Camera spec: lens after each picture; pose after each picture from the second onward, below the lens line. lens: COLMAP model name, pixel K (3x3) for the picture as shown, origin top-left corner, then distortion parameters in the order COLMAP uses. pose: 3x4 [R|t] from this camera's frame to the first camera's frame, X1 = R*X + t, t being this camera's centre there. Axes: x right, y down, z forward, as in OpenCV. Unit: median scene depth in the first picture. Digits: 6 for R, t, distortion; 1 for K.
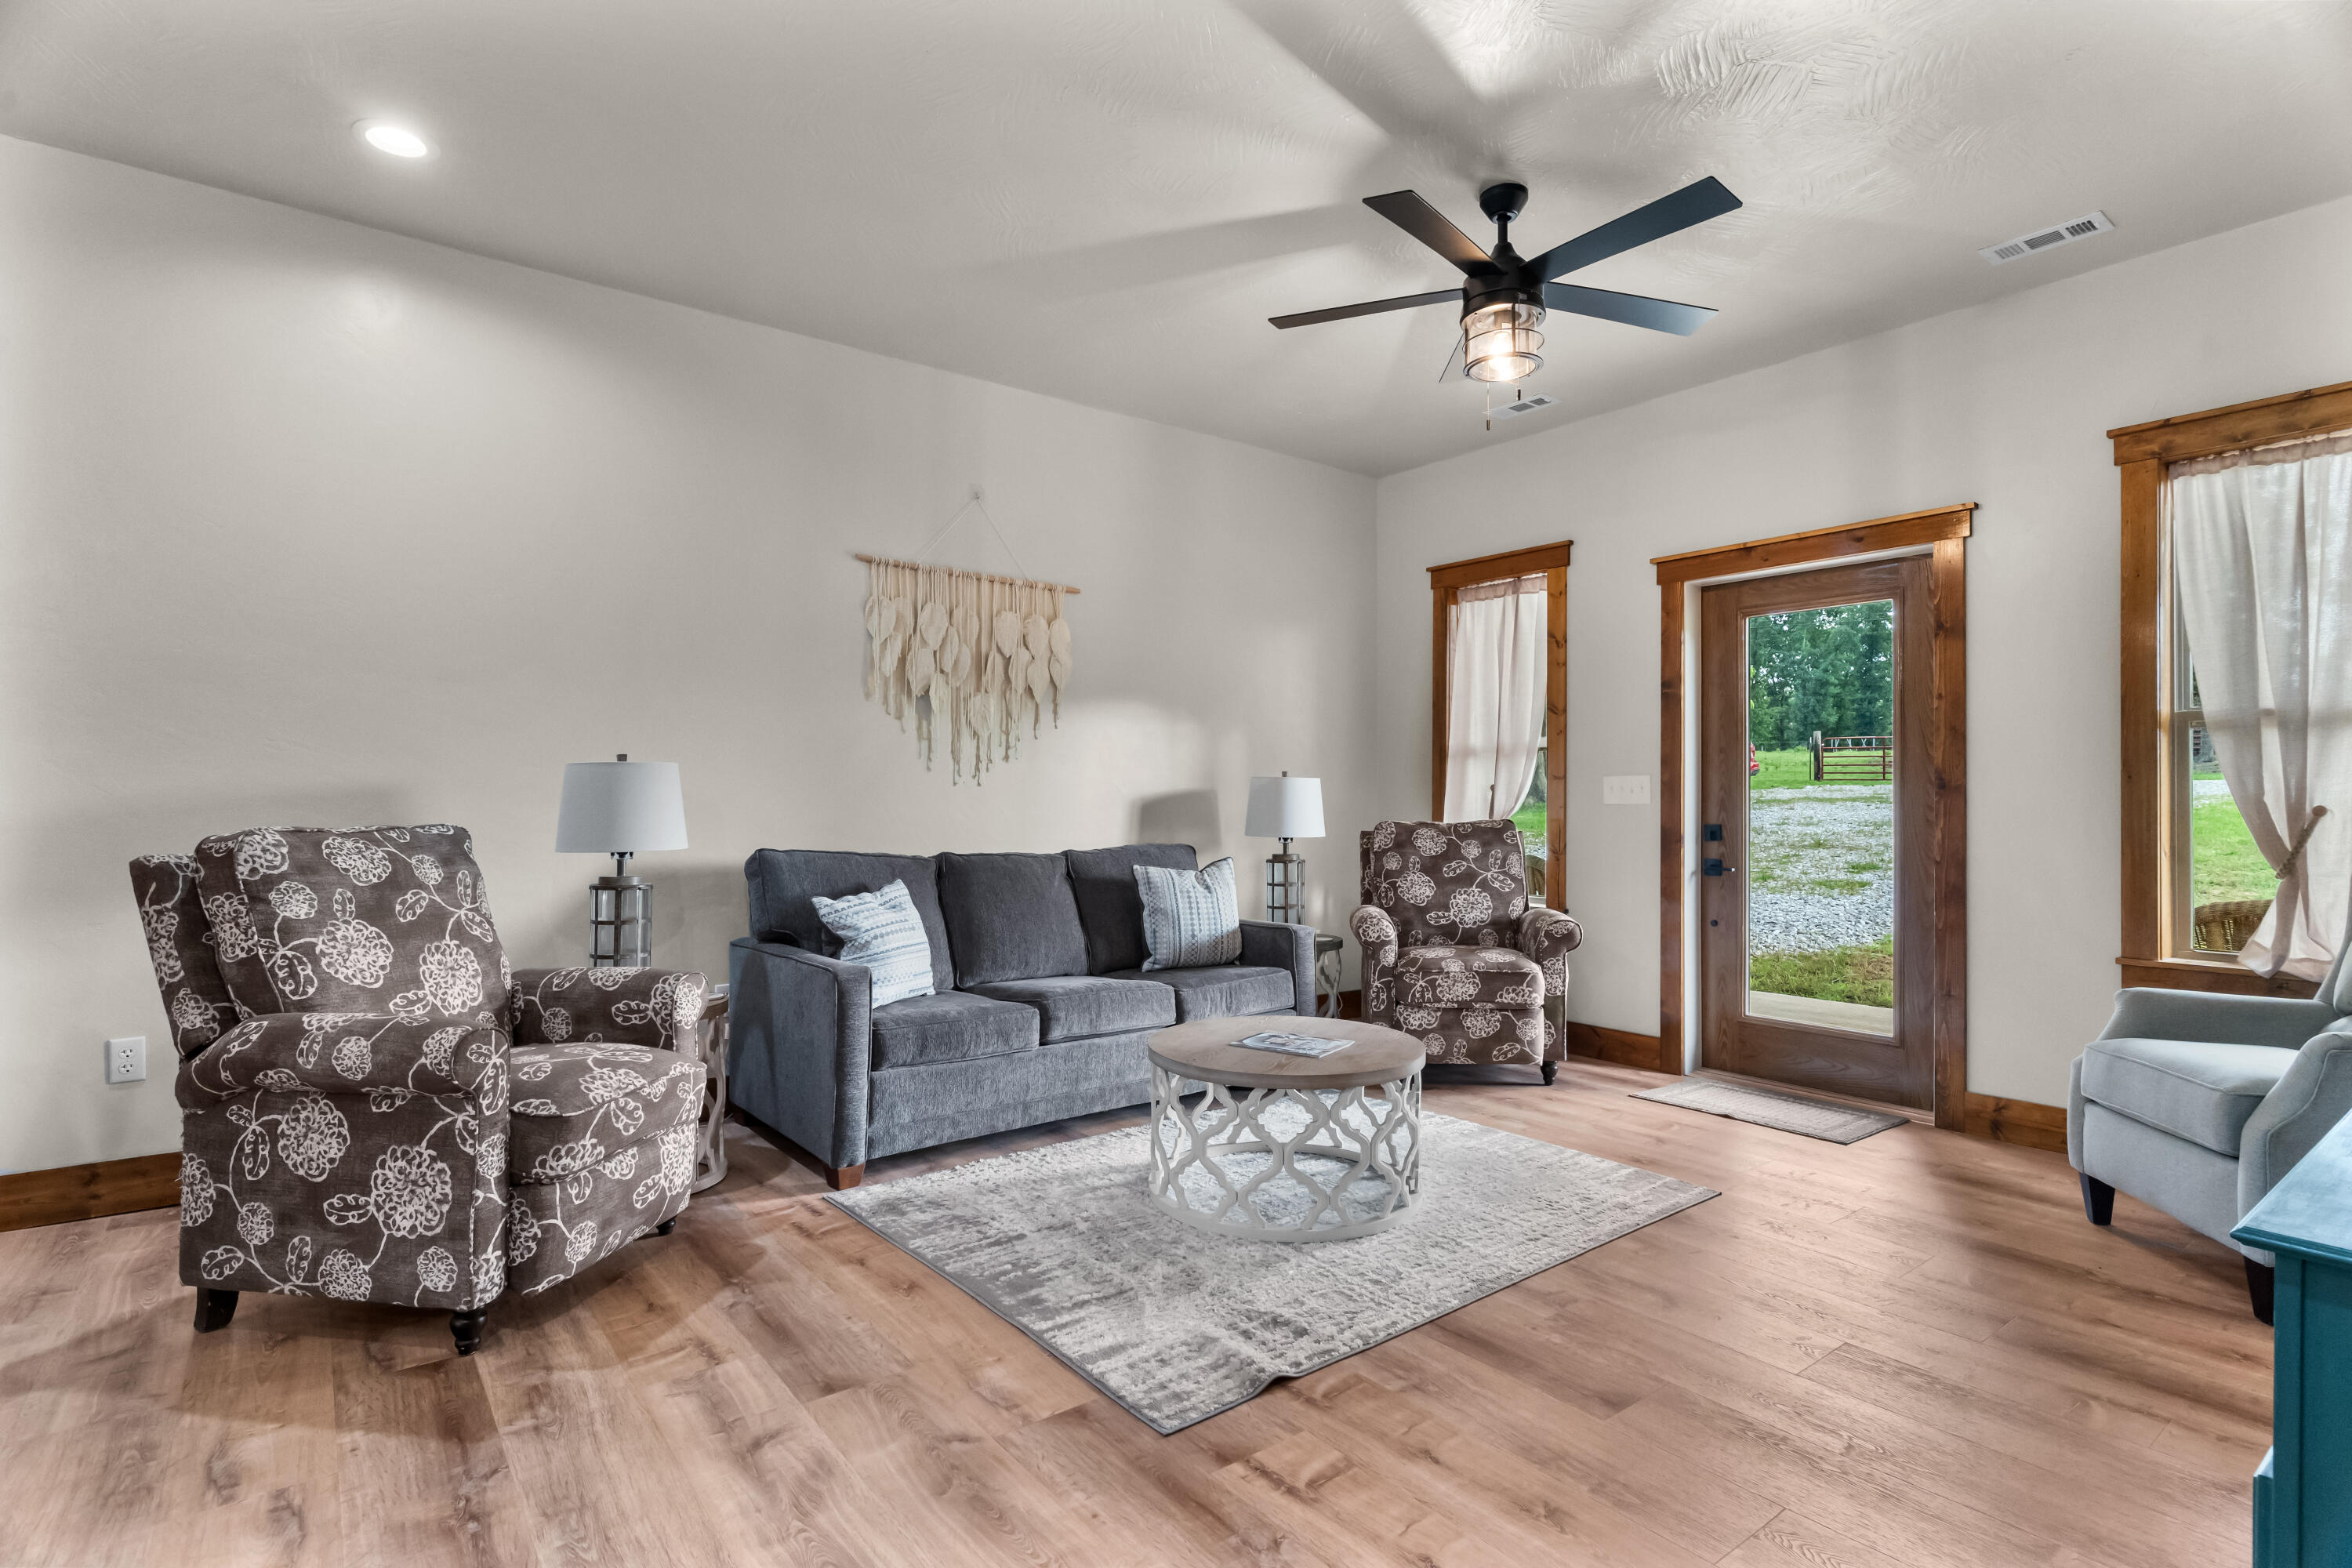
lens RADIAL K [[1140.5, 0, 1177.2], [0, 1140.5, 797.3], [0, 0, 1]] dist [-0.002675, 0.000399]
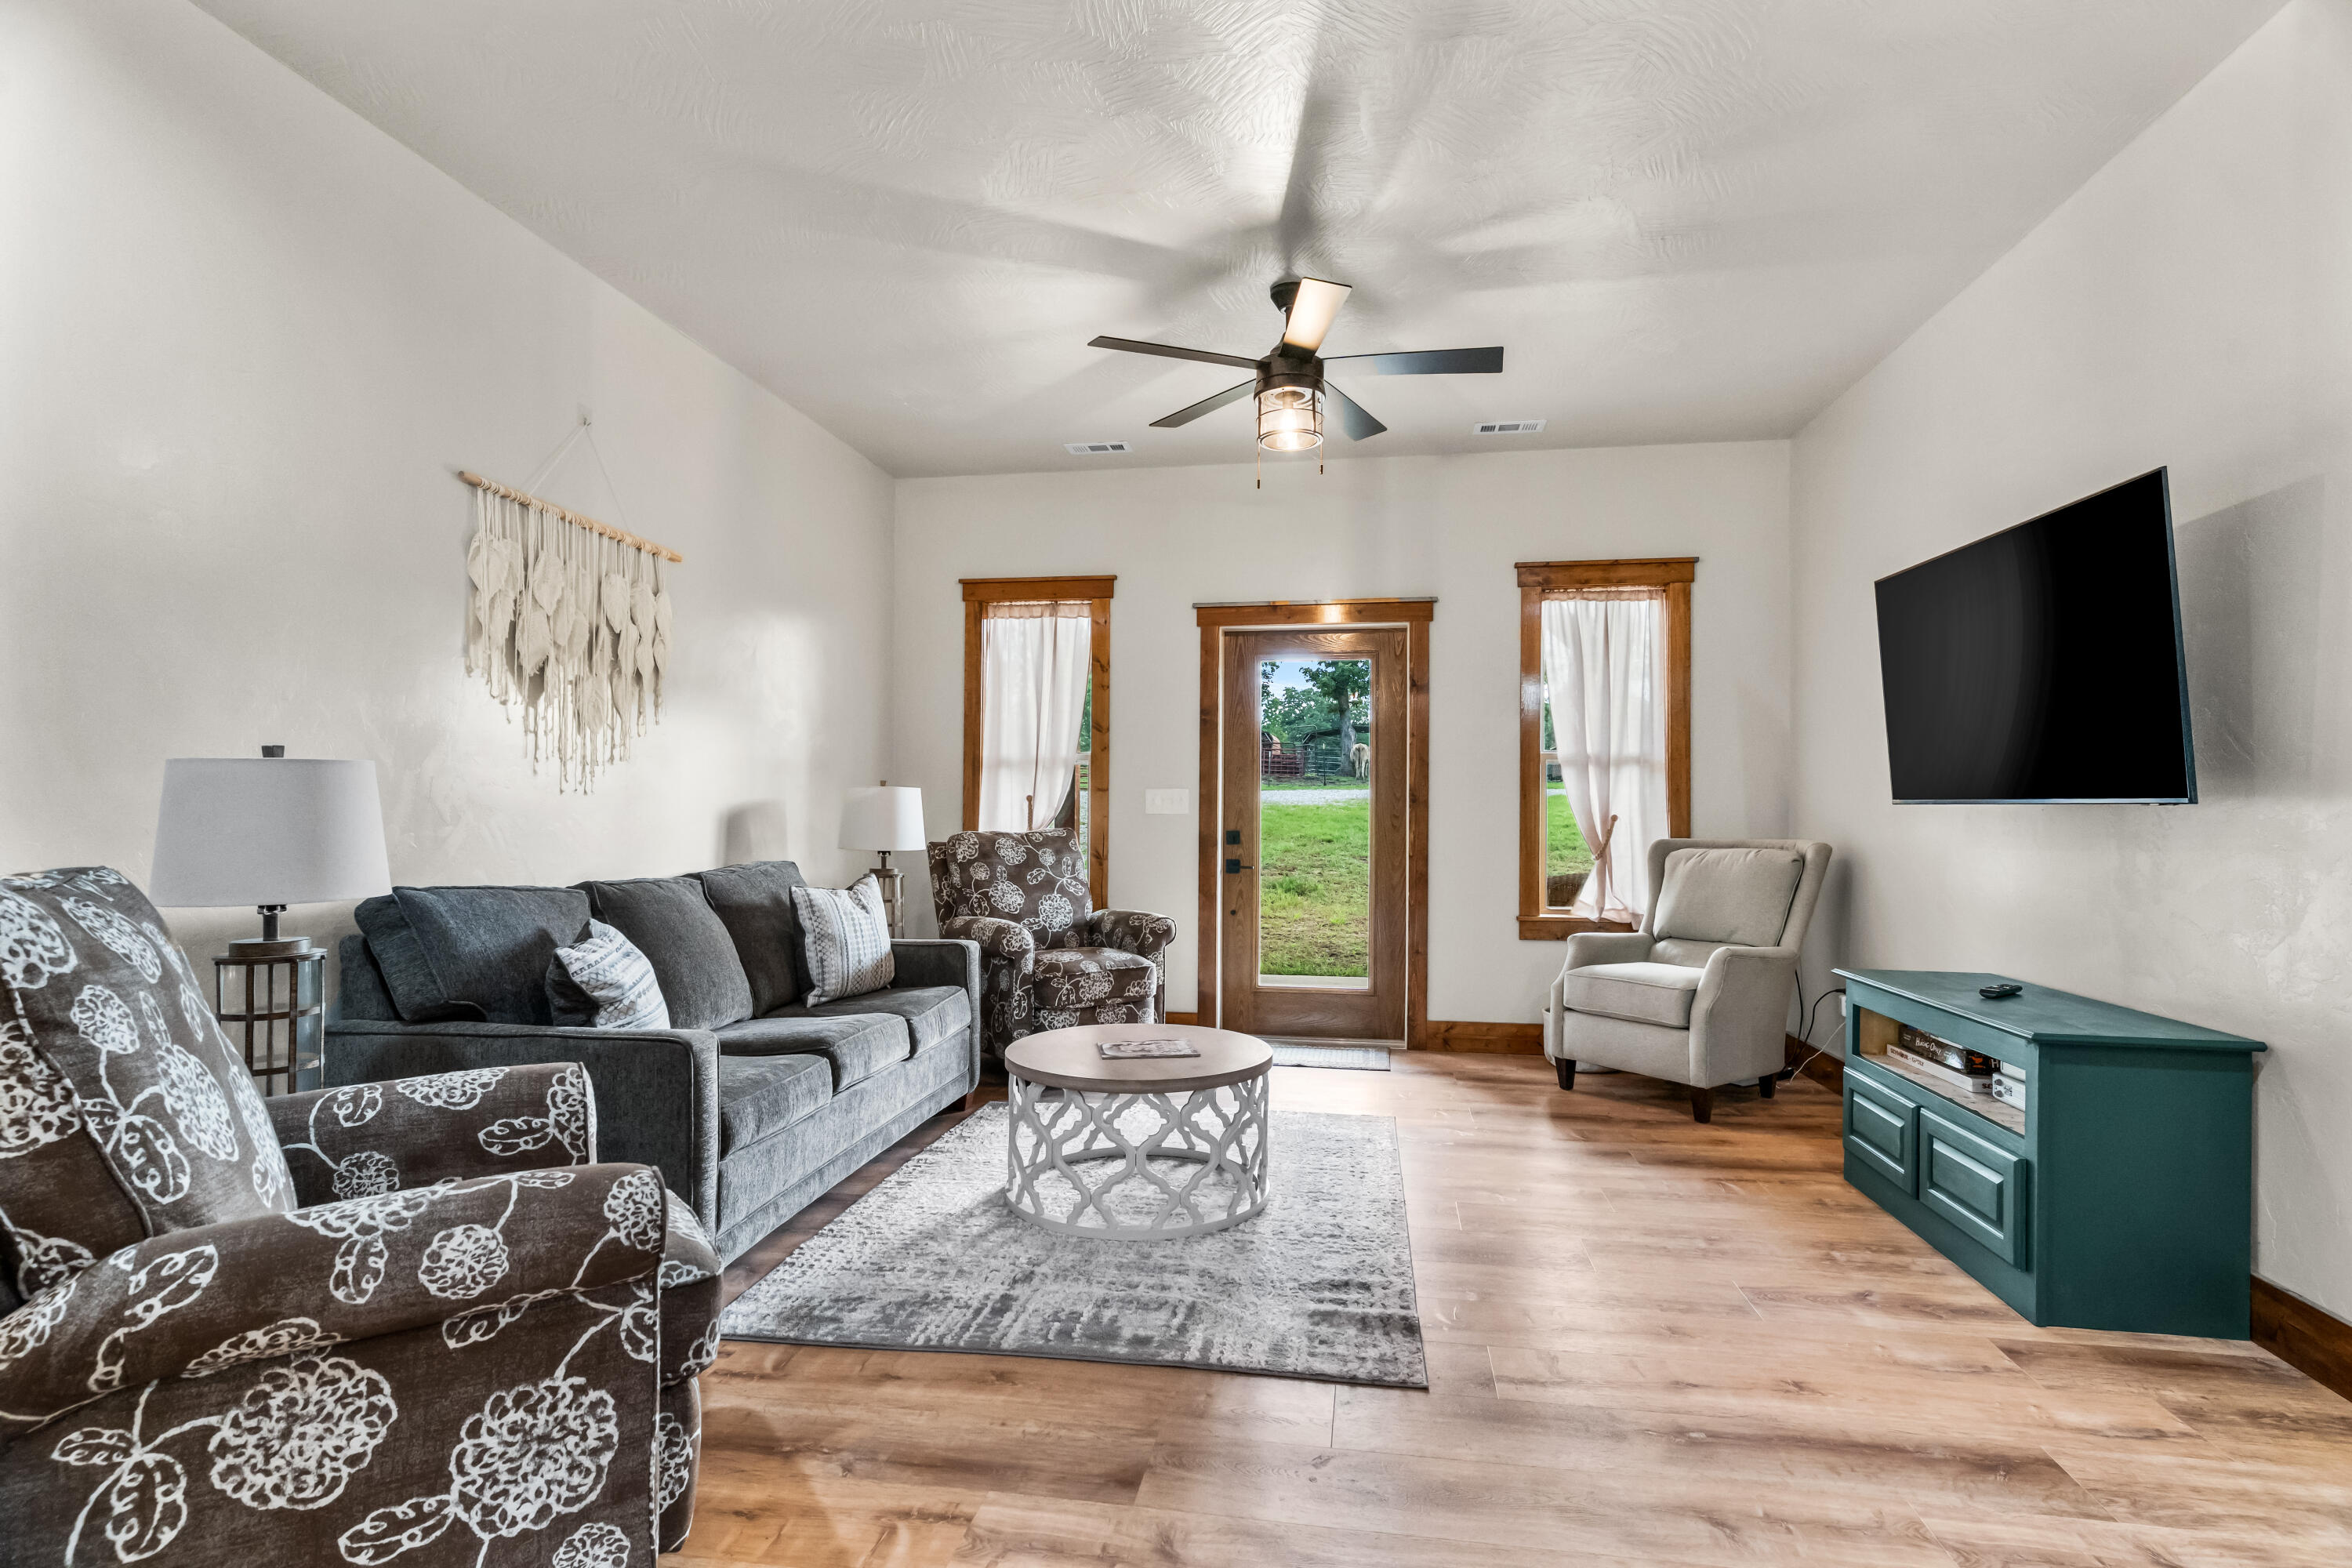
lens RADIAL K [[1152.9, 0, 1180.0], [0, 1152.9, 815.5], [0, 0, 1]] dist [-0.002483, 0.000347]
pose [[0.734196, -0.005689, 0.678914, -0.715161], [-0.002605, 0.999934, 0.011197, -0.010177], [-0.678933, -0.009989, 0.734132, 0.256486]]
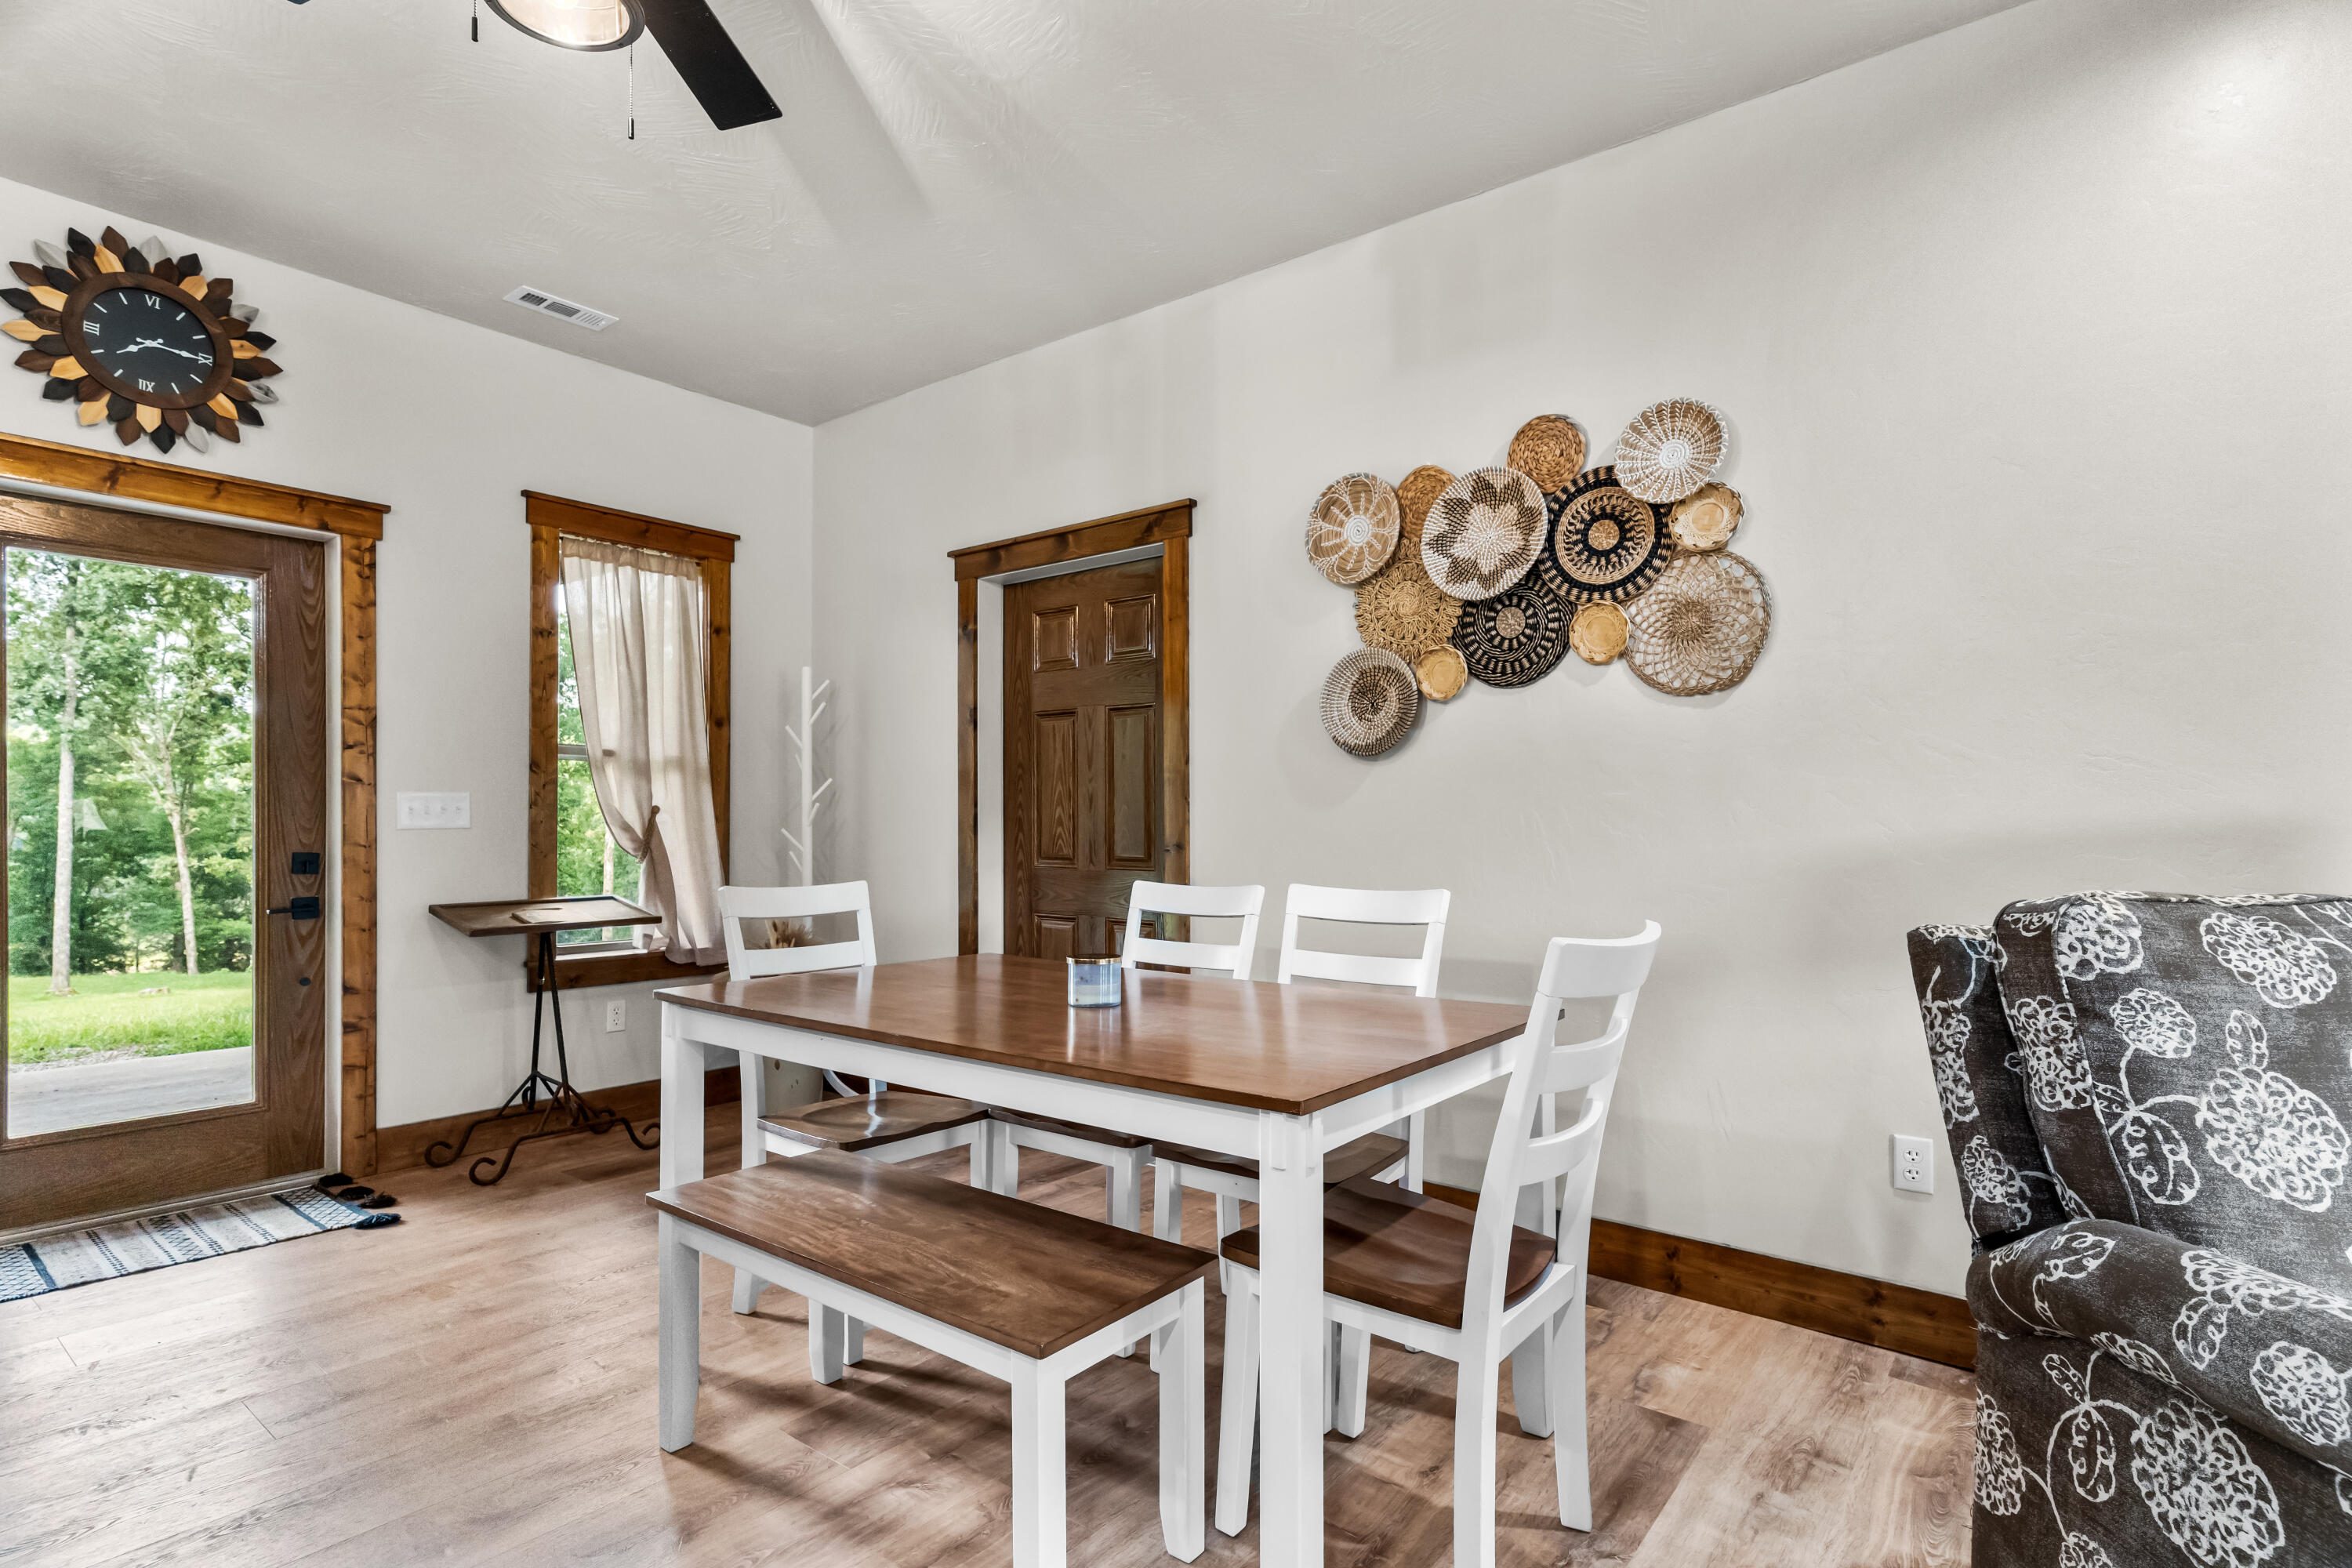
lens RADIAL K [[1152.9, 0, 1180.0], [0, 1152.9, 815.5], [0, 0, 1]] dist [-0.002483, 0.000347]
pose [[0.245490, -0.004019, -0.969391, -0.306744], [-0.002136, 0.999987, -0.004687, -0.010110], [0.969397, 0.003221, 0.245478, 0.350708]]
